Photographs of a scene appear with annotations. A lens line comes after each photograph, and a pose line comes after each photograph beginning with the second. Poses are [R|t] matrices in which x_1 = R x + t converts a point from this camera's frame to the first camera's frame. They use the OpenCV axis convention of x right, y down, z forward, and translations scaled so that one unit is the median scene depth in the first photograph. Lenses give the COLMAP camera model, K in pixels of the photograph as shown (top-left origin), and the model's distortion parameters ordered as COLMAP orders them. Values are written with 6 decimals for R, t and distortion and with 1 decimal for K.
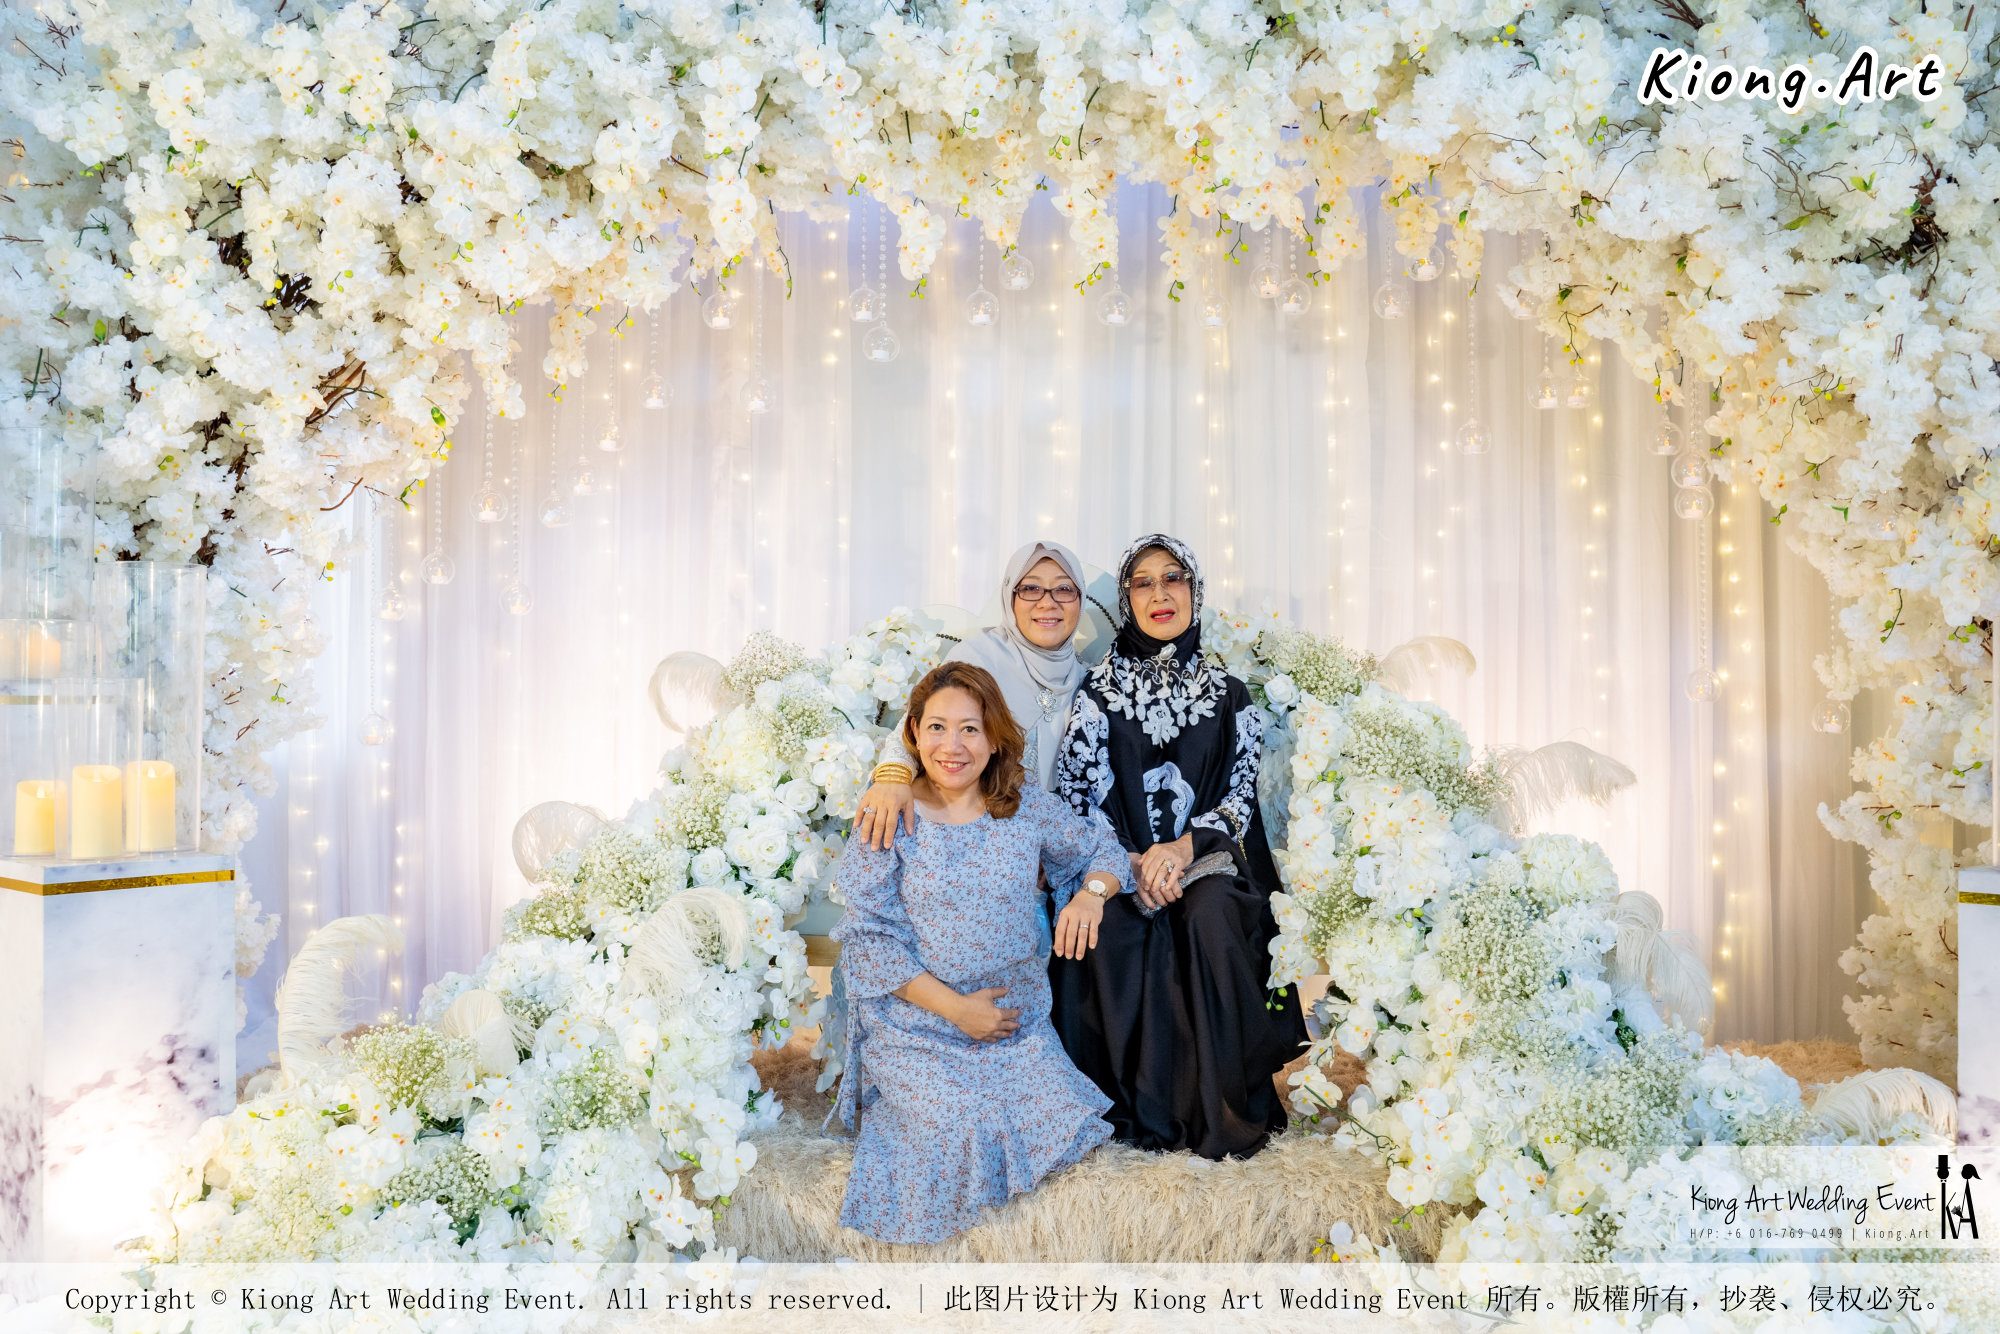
lens RADIAL K [[1678.1, 0, 1010.9], [0, 1678.1, 664.7], [0, 0, 1]] dist [-0.078620, 0.055355]
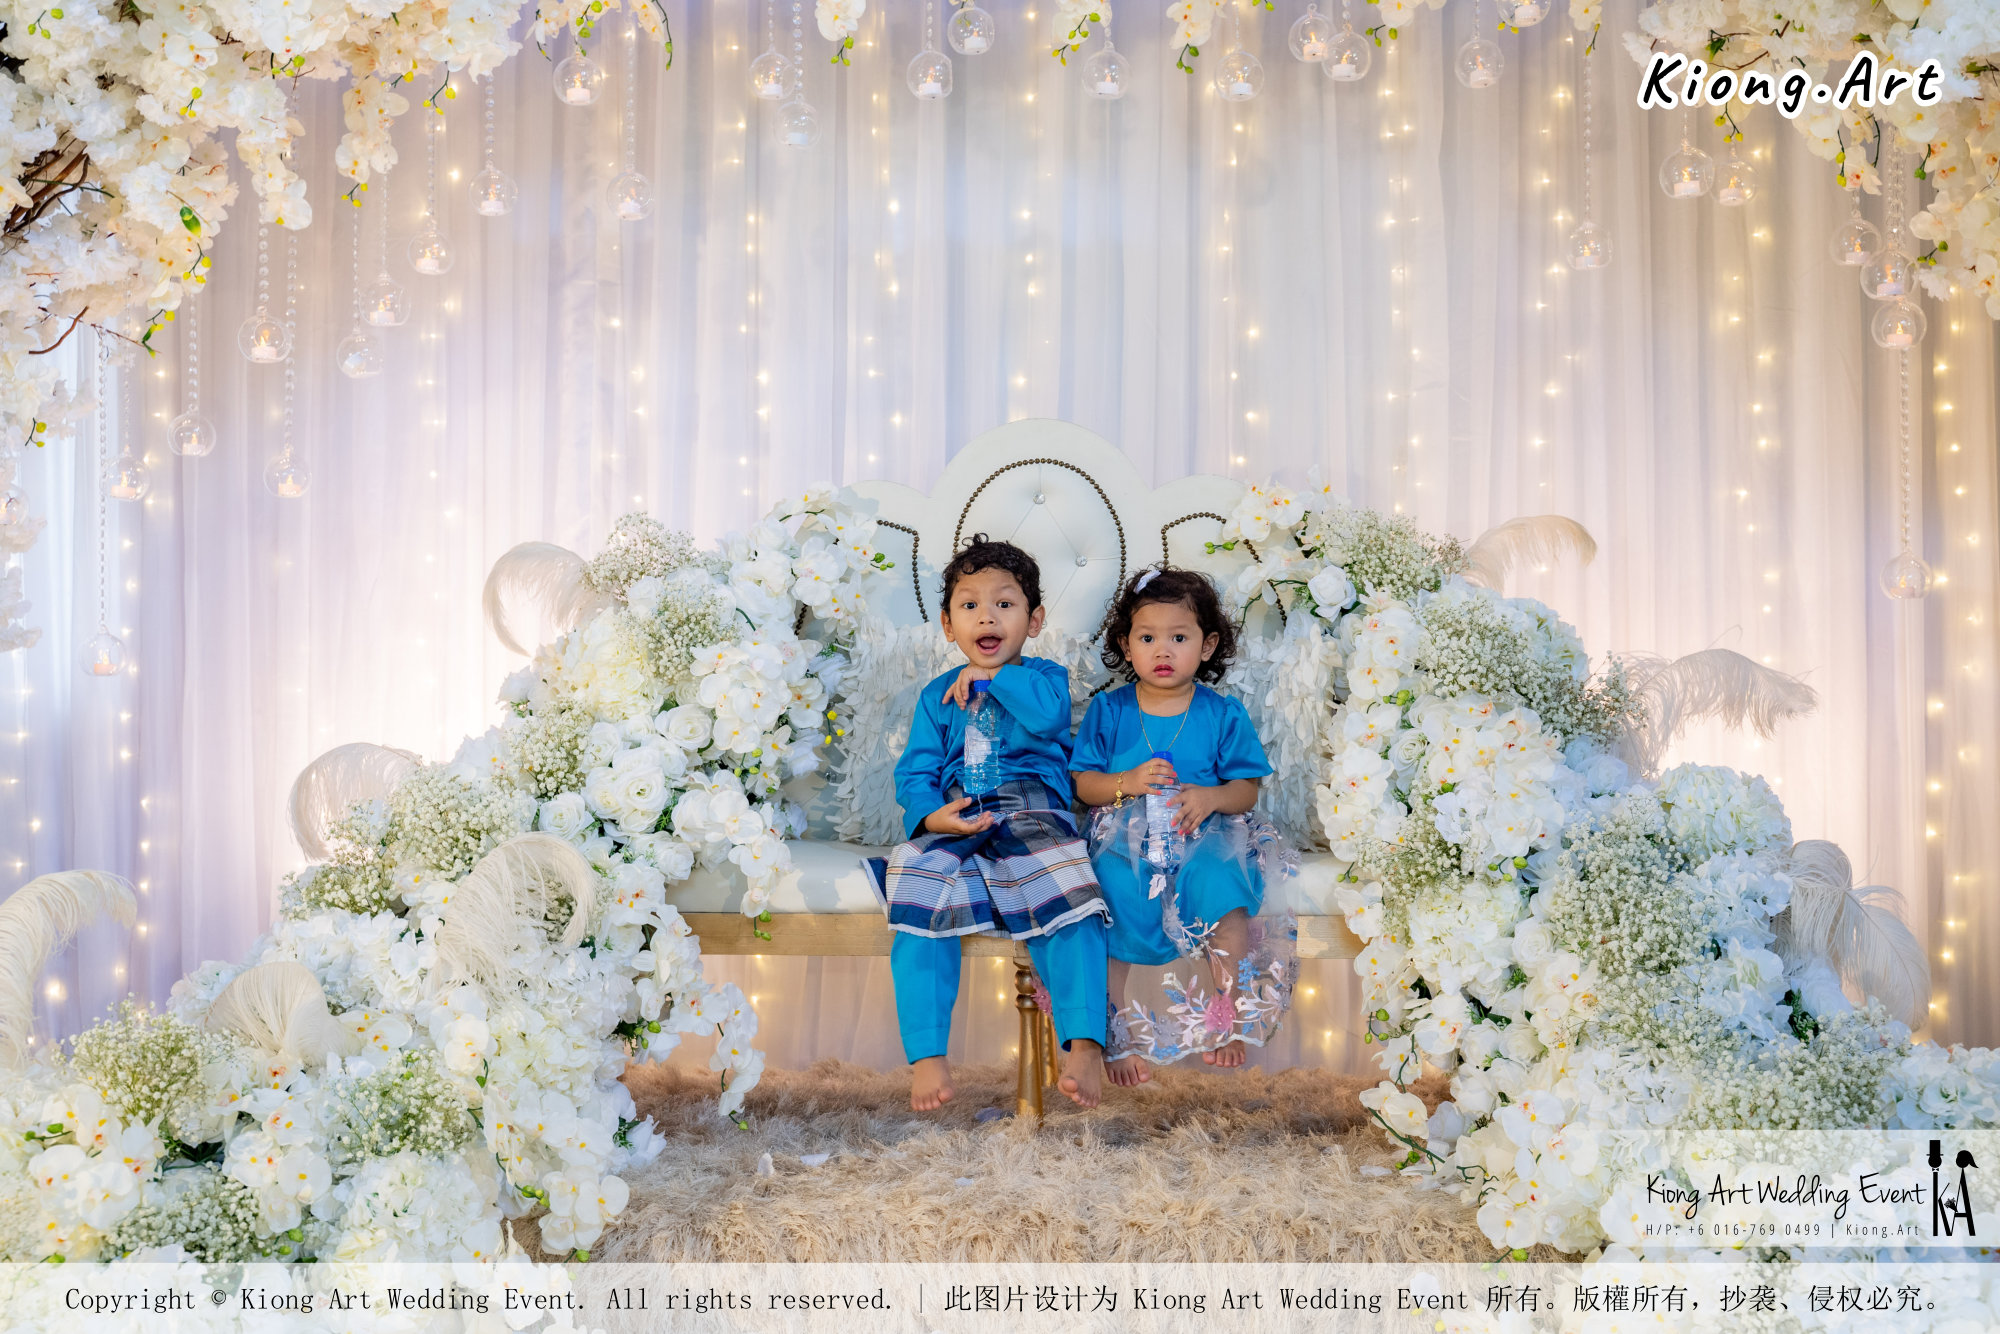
lens RADIAL K [[2251.3, 0, 1002.8], [0, 2251.3, 647.3], [0, 0, 1]] dist [0.033612, 0.000000]
pose [[0.999956, -0.006645, 0.006644, 0.007634], [0.006667, 0.999972, -0.003351, 0.048330], [-0.006622, 0.003395, 0.999972, -0.005483]]
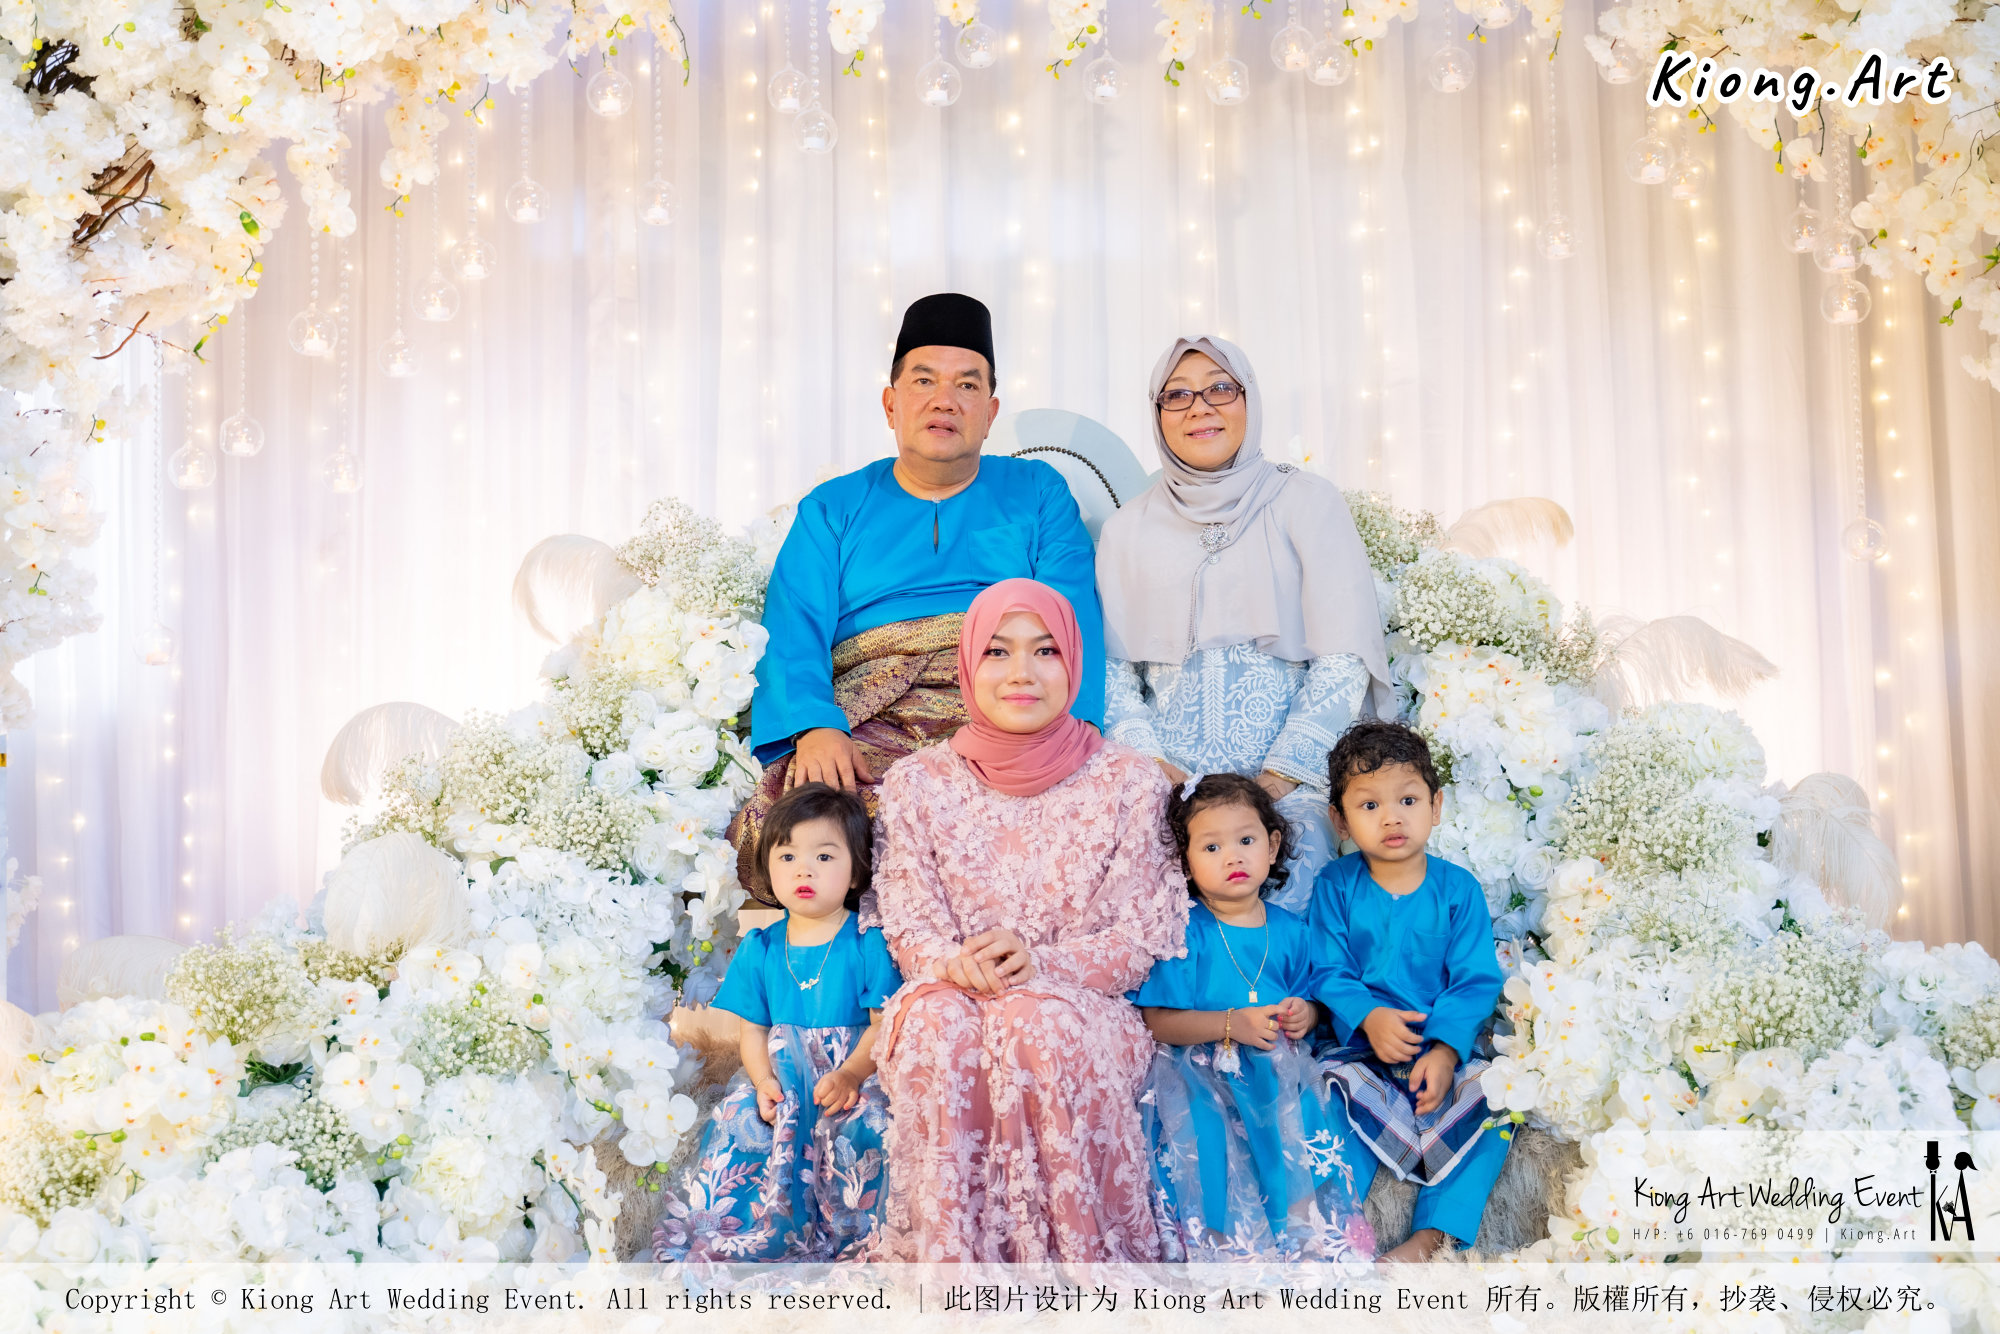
lens RADIAL K [[2173.1, 0, 980.9], [0, 2173.1, 645.0], [0, 0, 1]] dist [0.003605, 0.000000]
pose [[0.999519, -0.021914, 0.021950, -0.027563], [0.022745, 0.999004, -0.038397, 0.100334], [-0.021086, 0.038878, 0.999021, -0.025245]]
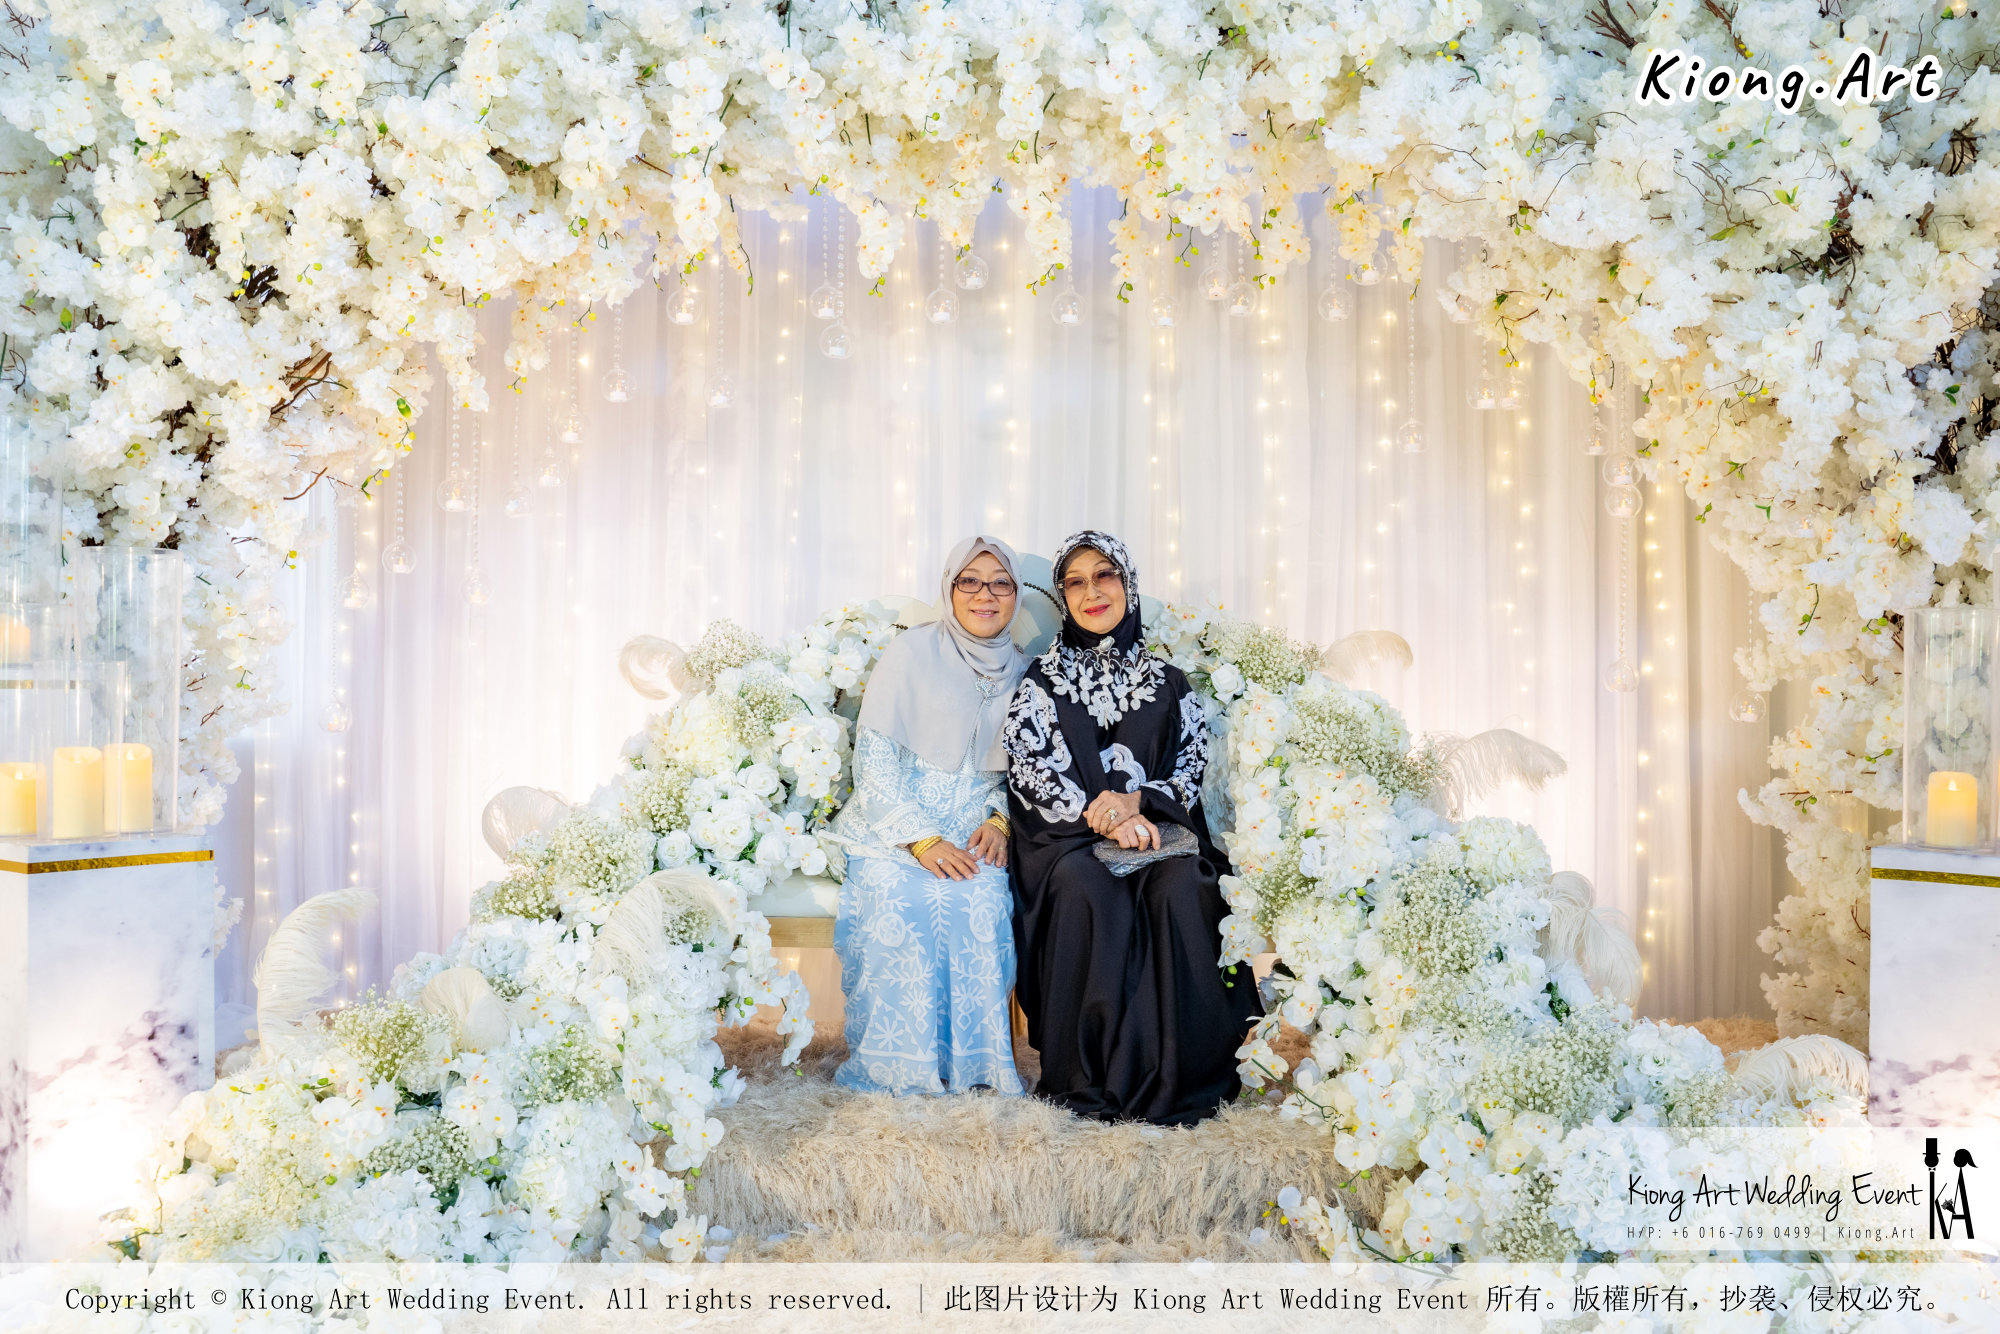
lens RADIAL K [[1678.1, 0, 1003.8], [0, 1678.1, 669.7], [0, 0, 1]] dist [-0.078620, 0.055355]
pose [[0.999194, 0.003135, 0.040020, -0.019462], [-0.003293, 0.999987, 0.003882, 0.005905], [-0.040008, -0.004011, 0.999191, -0.030113]]
